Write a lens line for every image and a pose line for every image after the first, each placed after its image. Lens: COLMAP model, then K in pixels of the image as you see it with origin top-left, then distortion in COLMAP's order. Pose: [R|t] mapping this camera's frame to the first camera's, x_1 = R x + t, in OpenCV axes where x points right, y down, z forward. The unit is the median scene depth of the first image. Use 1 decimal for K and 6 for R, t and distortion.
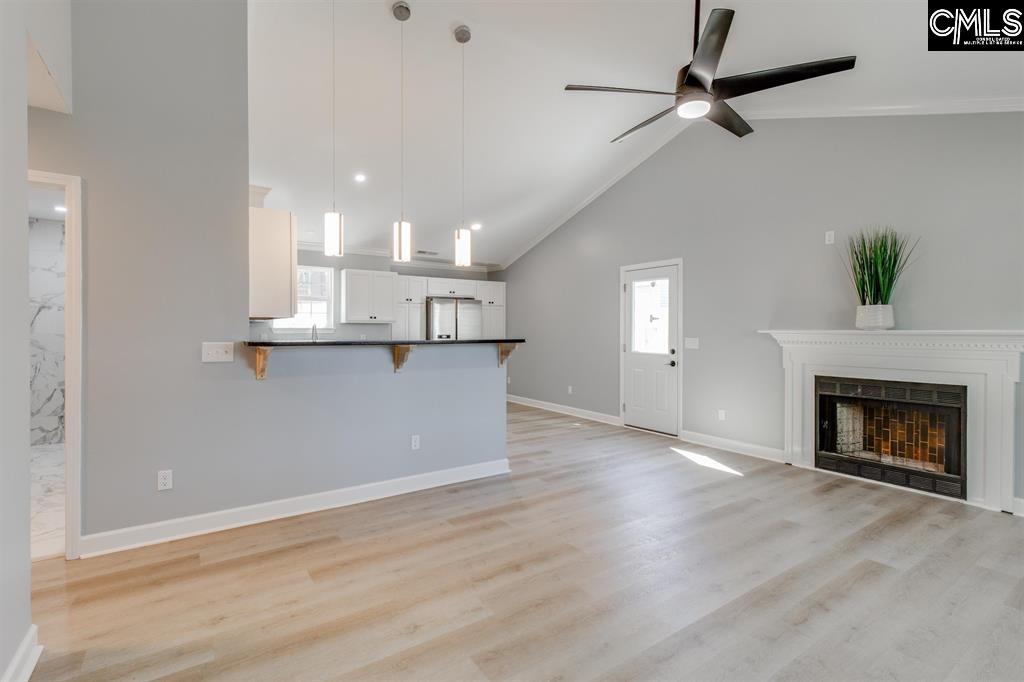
lens RADIAL K [[477.6, 0, 508.0], [0, 477.6, 330.0], [0, 0, 1]] dist [0.000070, 0.000392]
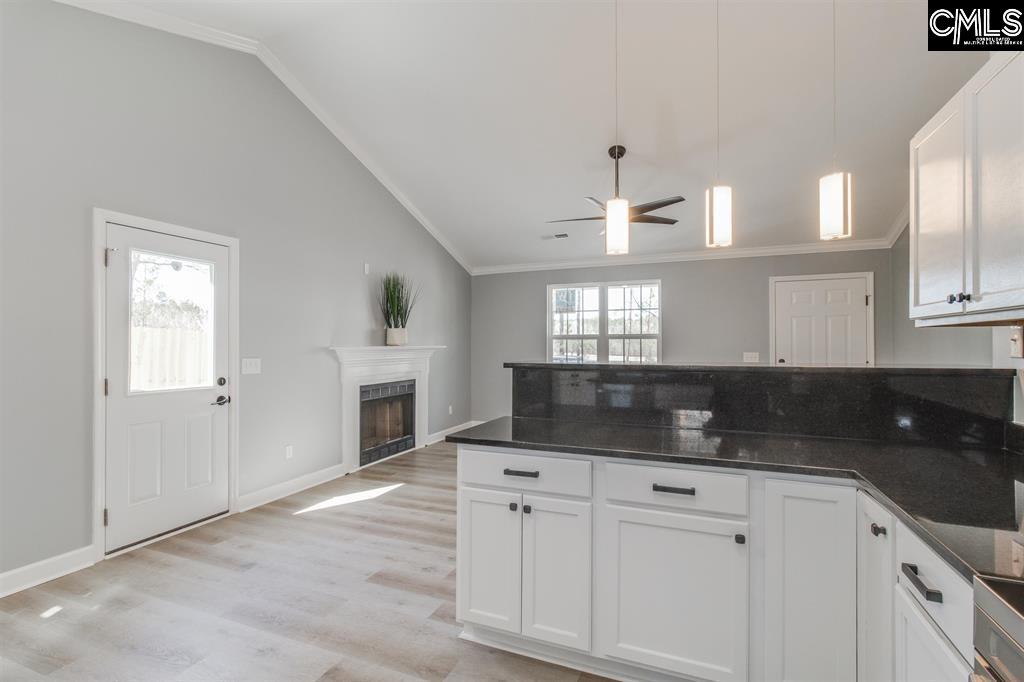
lens RADIAL K [[479.9, 0, 512.0], [0, 479.9, 341.0], [0, 0, 1]] dist [0.000735, -0.000070]
pose [[-0.550058, 0.005064, 0.835111, -0.548260], [0.001246, 0.999985, -0.005243, -0.006298], [-0.835125, -0.001844, -0.550057, 1.419765]]
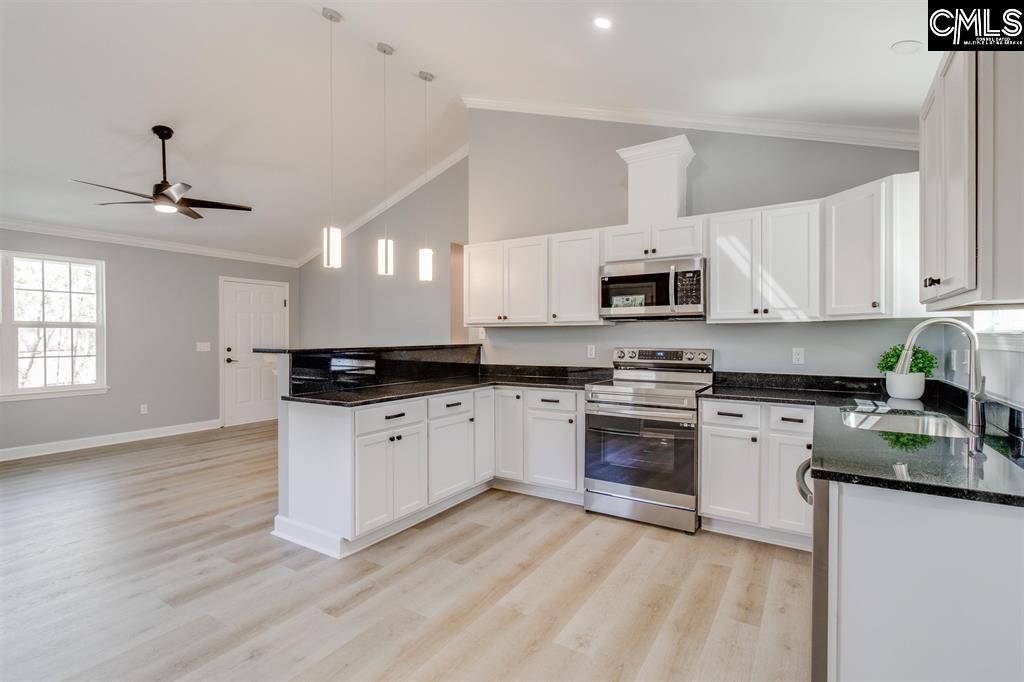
lens RADIAL K [[479.5, 0, 506.5], [0, 479.5, 338.6], [0, 0, 1]] dist [0.001039, 0.000250]
pose [[-0.919931, 0.000341, -0.392081, -0.038699], [-0.001975, 0.999983, 0.005502, -0.001204], [0.392076, 0.005836, -0.919914, 1.881885]]
